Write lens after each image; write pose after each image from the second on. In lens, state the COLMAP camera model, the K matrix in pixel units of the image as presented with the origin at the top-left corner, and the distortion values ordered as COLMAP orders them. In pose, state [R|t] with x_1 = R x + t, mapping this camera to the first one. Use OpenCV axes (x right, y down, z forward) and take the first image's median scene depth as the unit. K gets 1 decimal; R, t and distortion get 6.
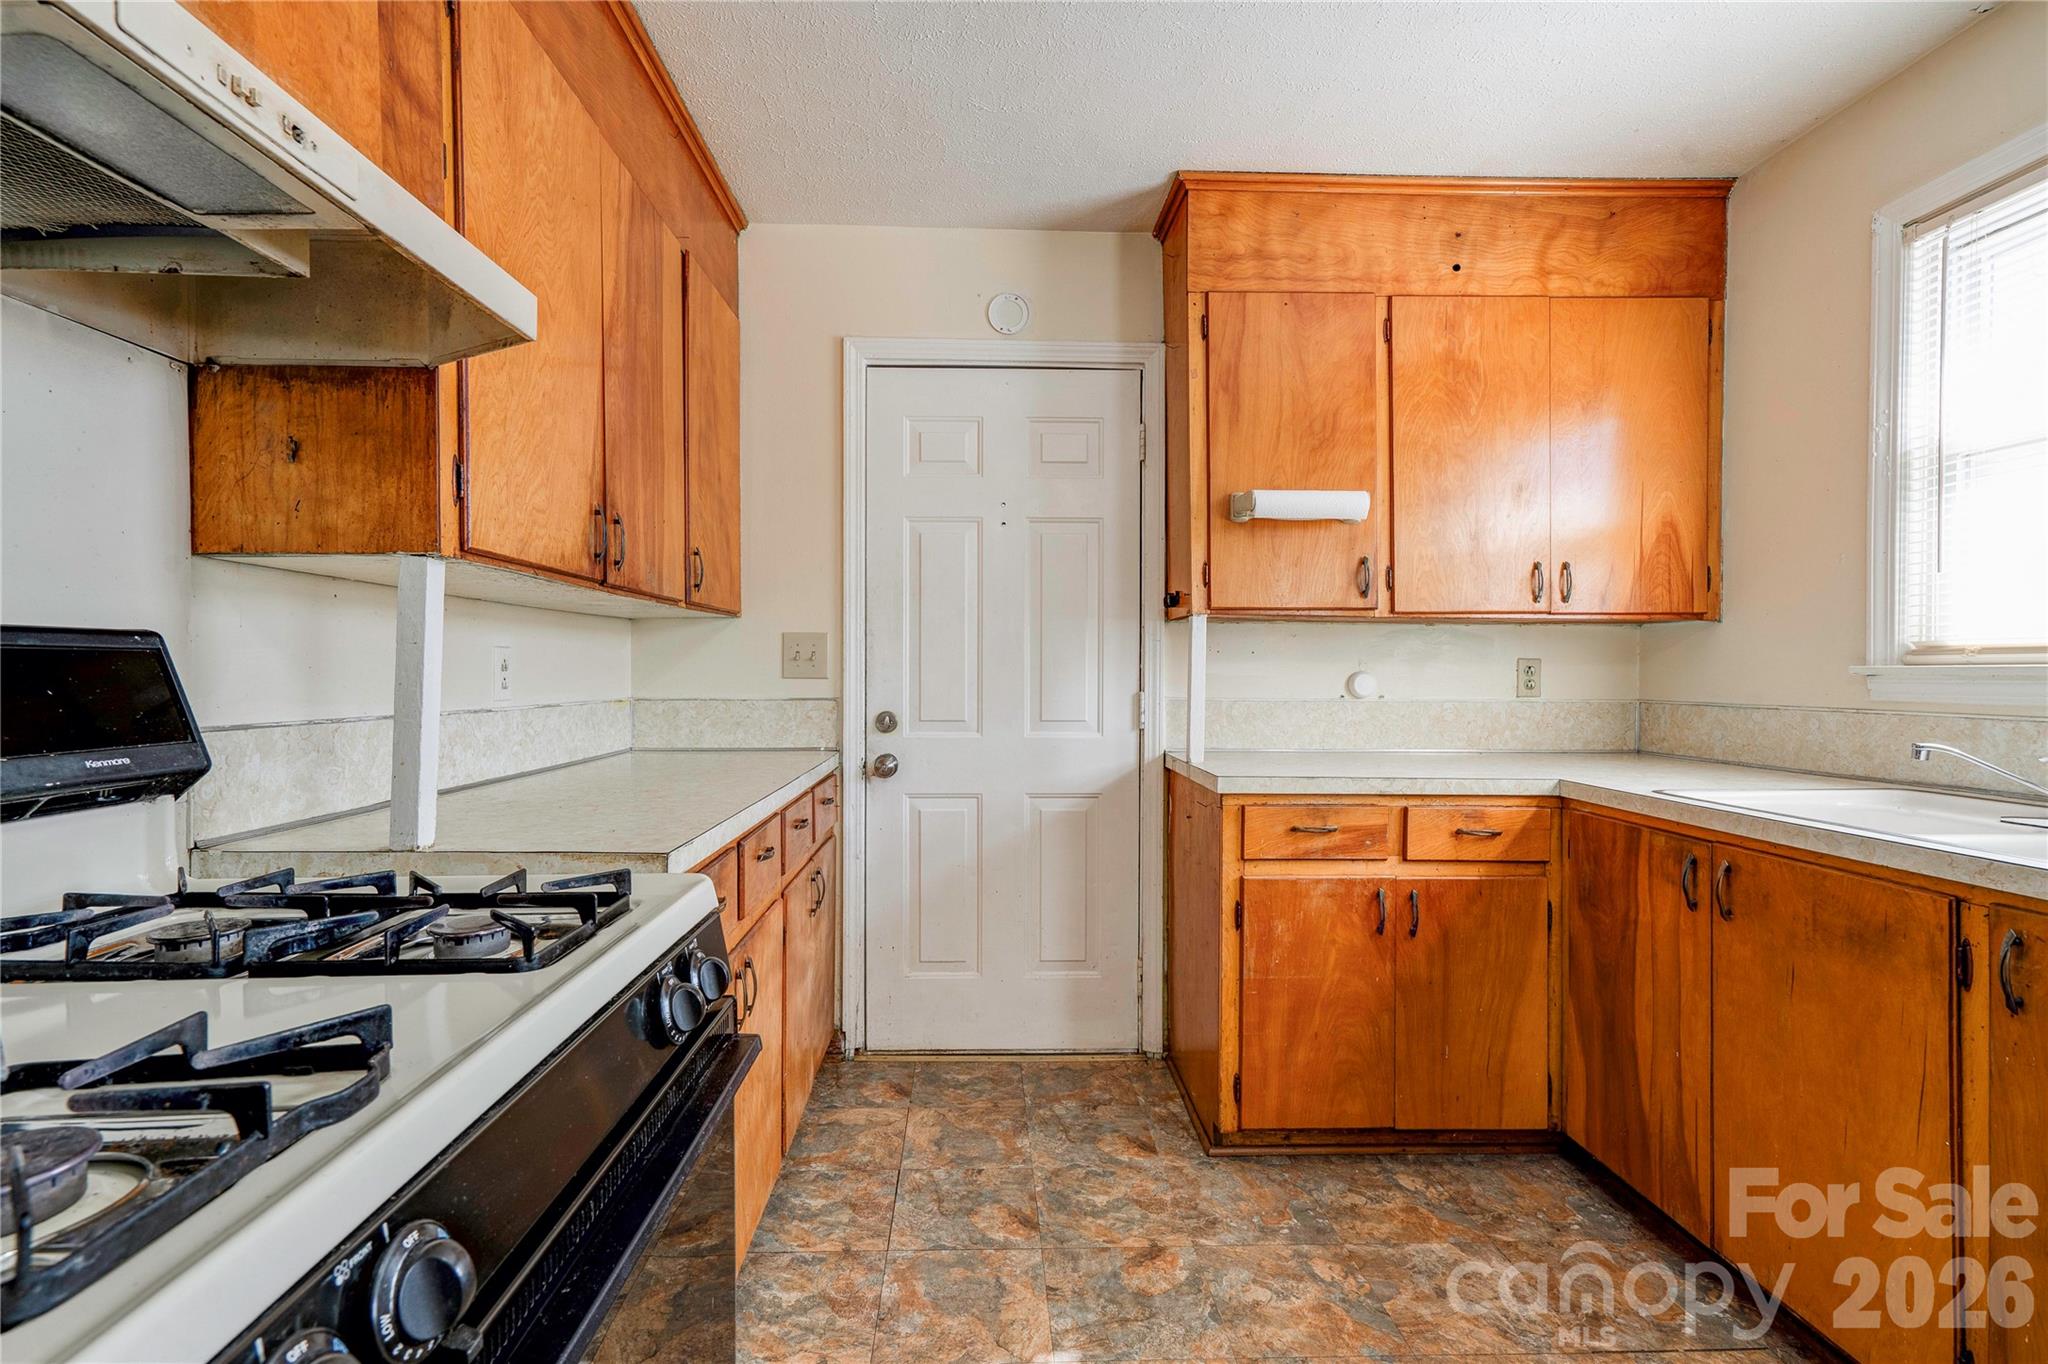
lens RADIAL K [[941.7, 0, 1017.0], [0, 941.7, 676.7], [0, 0, 1]] dist [-0.010833, 0.018582]
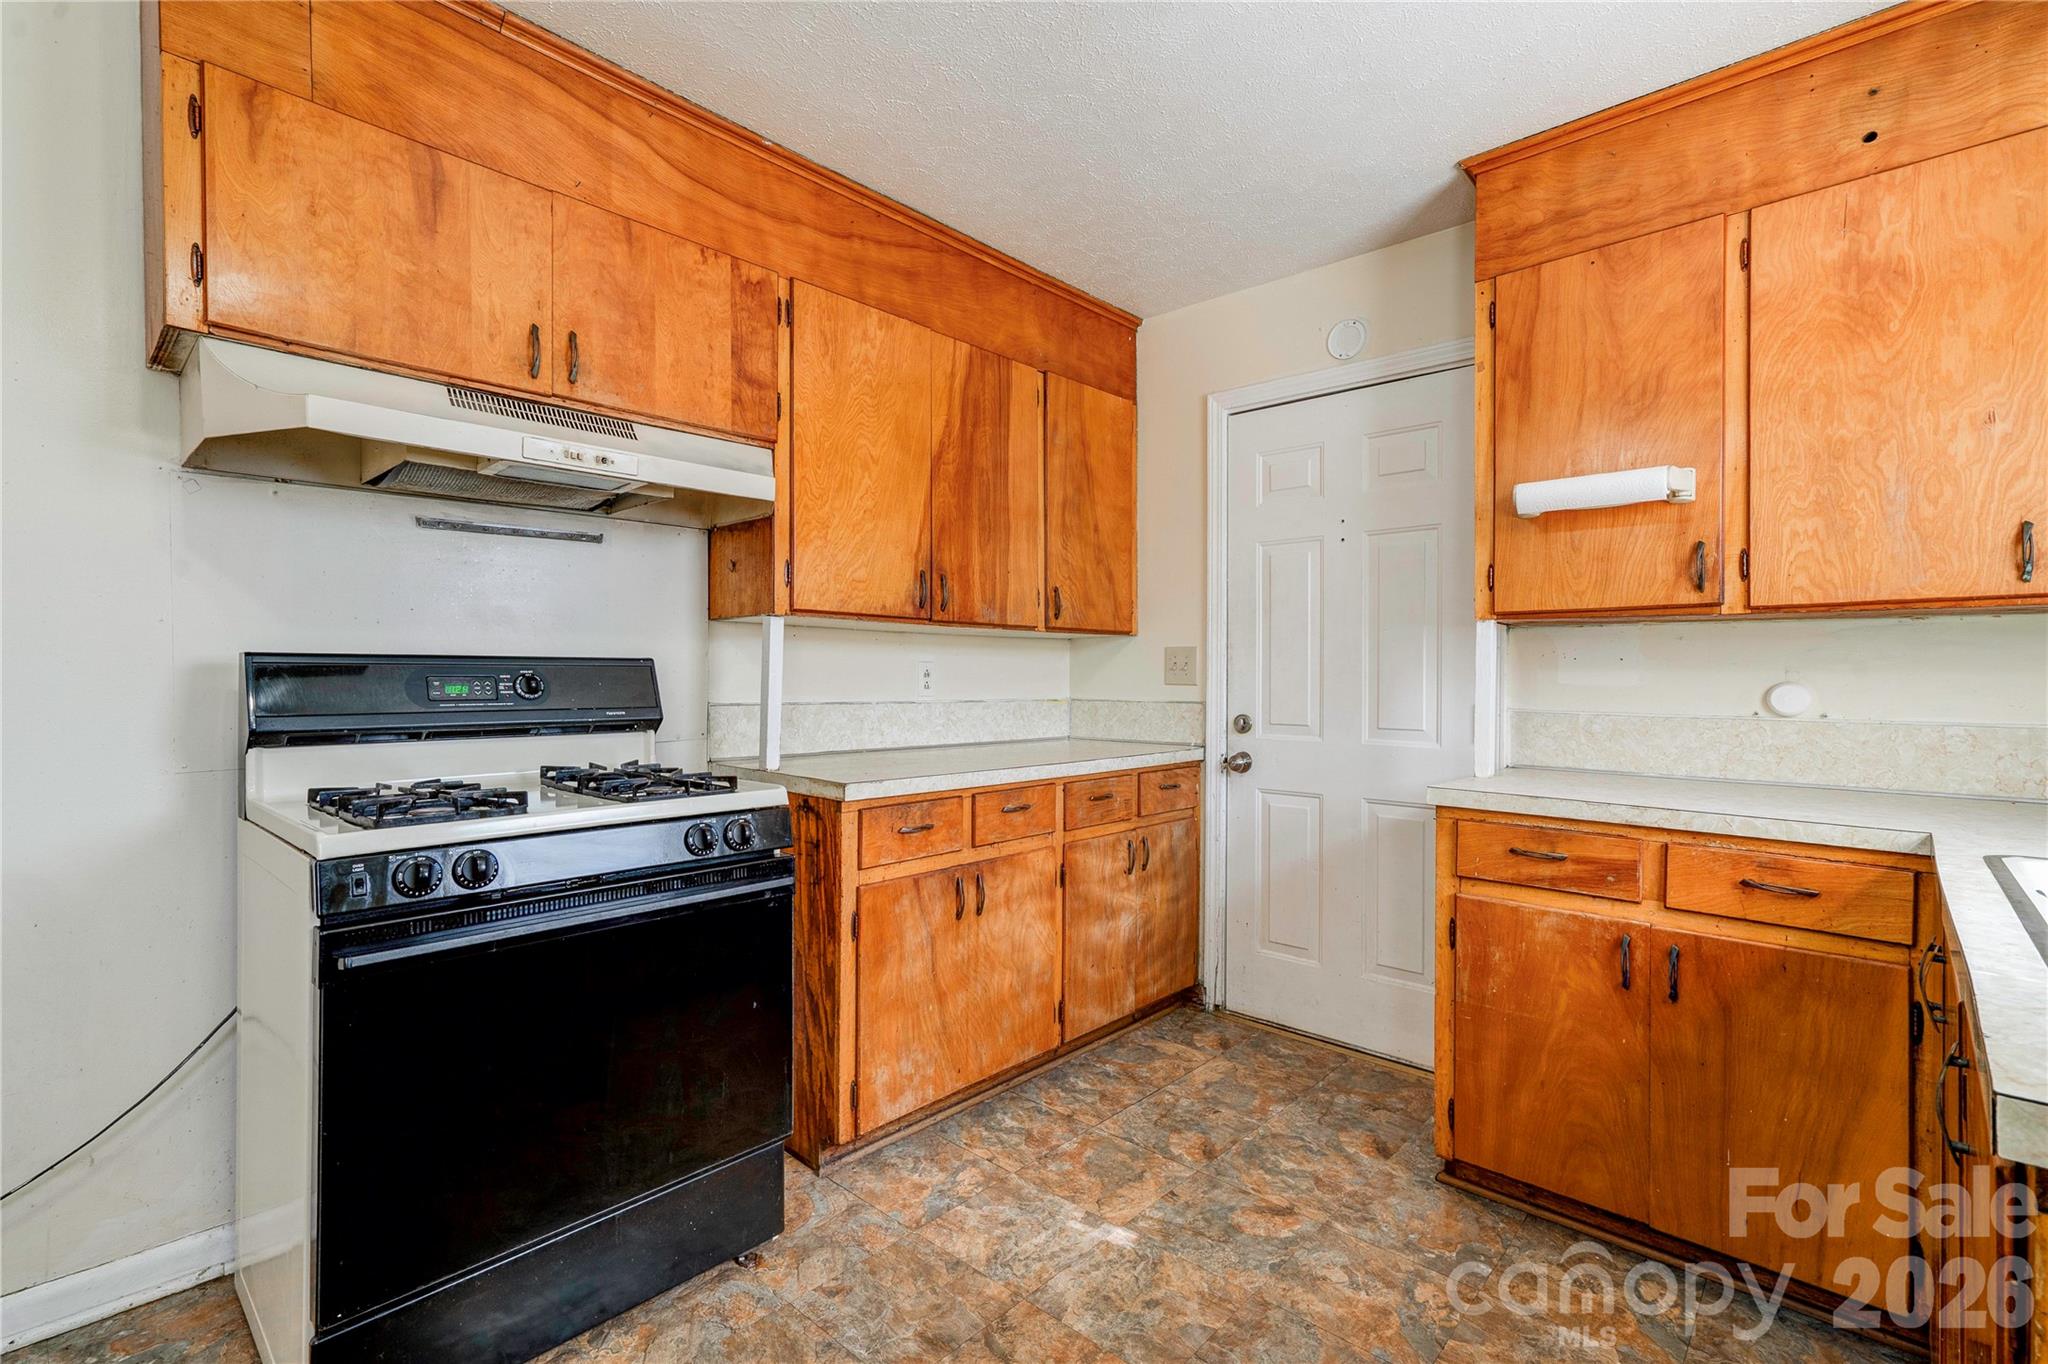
lens RADIAL K [[941.7, 0, 1017.0], [0, 941.7, 676.7], [0, 0, 1]] dist [-0.010833, 0.018582]
pose [[0.712255, 0.002454, -0.701917, 0.556876], [-0.009674, 0.999933, -0.006321, 0.001372], [0.701854, 0.011292, 0.712231, -0.000125]]
